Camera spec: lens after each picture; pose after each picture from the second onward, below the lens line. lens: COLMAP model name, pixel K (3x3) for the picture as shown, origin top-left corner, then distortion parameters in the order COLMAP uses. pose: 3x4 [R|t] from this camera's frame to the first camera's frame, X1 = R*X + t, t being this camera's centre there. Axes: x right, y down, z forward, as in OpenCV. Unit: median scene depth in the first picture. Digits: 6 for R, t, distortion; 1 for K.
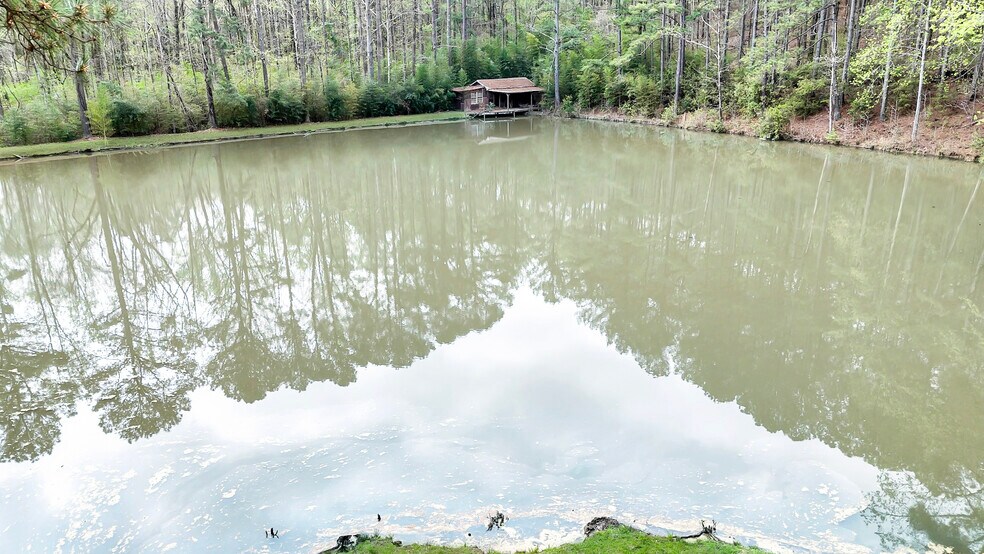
lens RADIAL K [[726.0, 0, 492.0], [0, 726.0, 277.0], [0, 0, 1]] dist [0.070592, -0.001688]
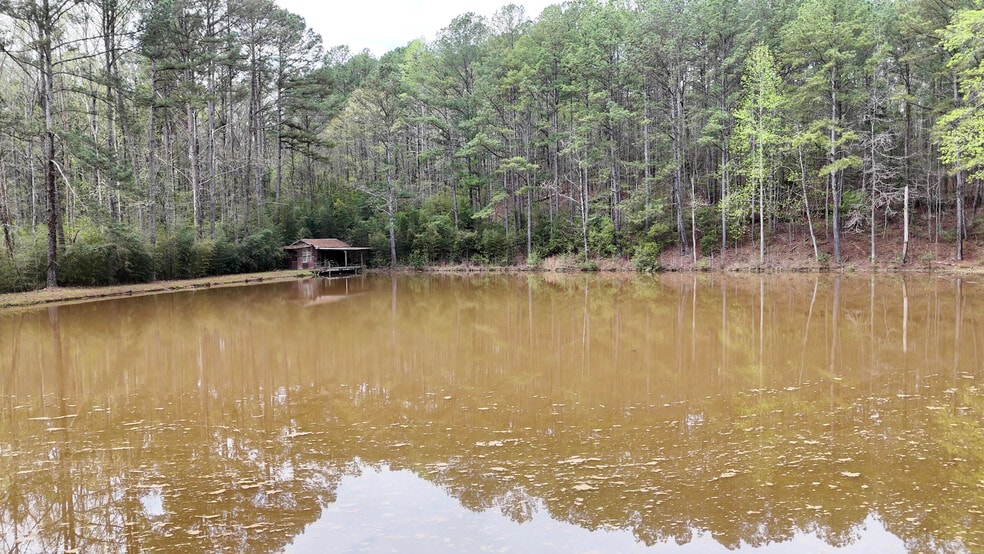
lens RADIAL K [[726.0, 0, 492.0], [0, 726.0, 277.0], [0, 0, 1]] dist [0.070592, -0.001688]
pose [[0.812986, -0.026208, 0.581693, -0.379448], [0.181502, 0.960621, -0.210391, 0.020992], [-0.553273, 0.276623, 0.785728, 0.139460]]
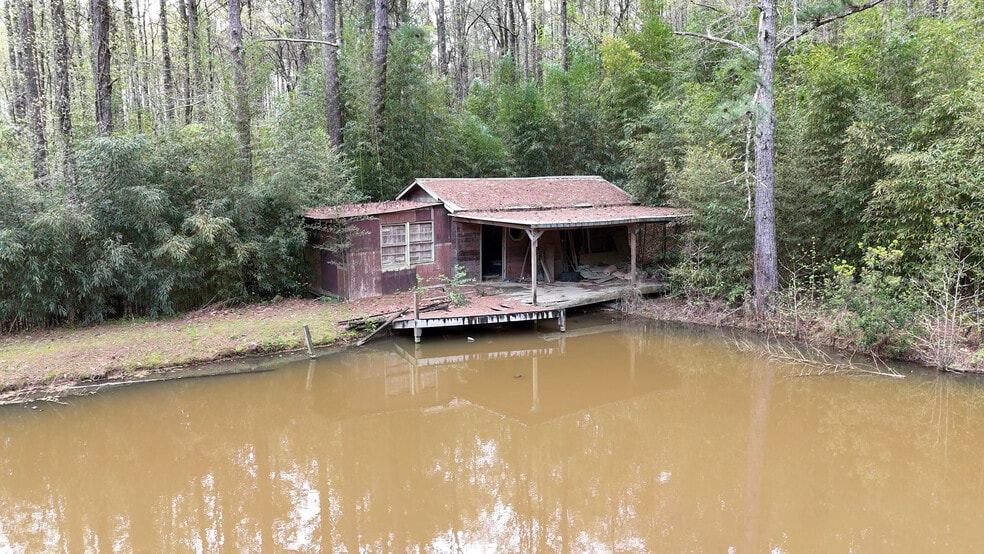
lens RADIAL K [[726.0, 0, 492.0], [0, 726.0, 277.0], [0, 0, 1]] dist [0.070592, -0.001688]
pose [[0.997775, 0.011080, -0.065751, 0.024201], [-0.022209, 0.985017, -0.171023, -0.196067], [0.062870, 0.172103, 0.983071, 0.771022]]
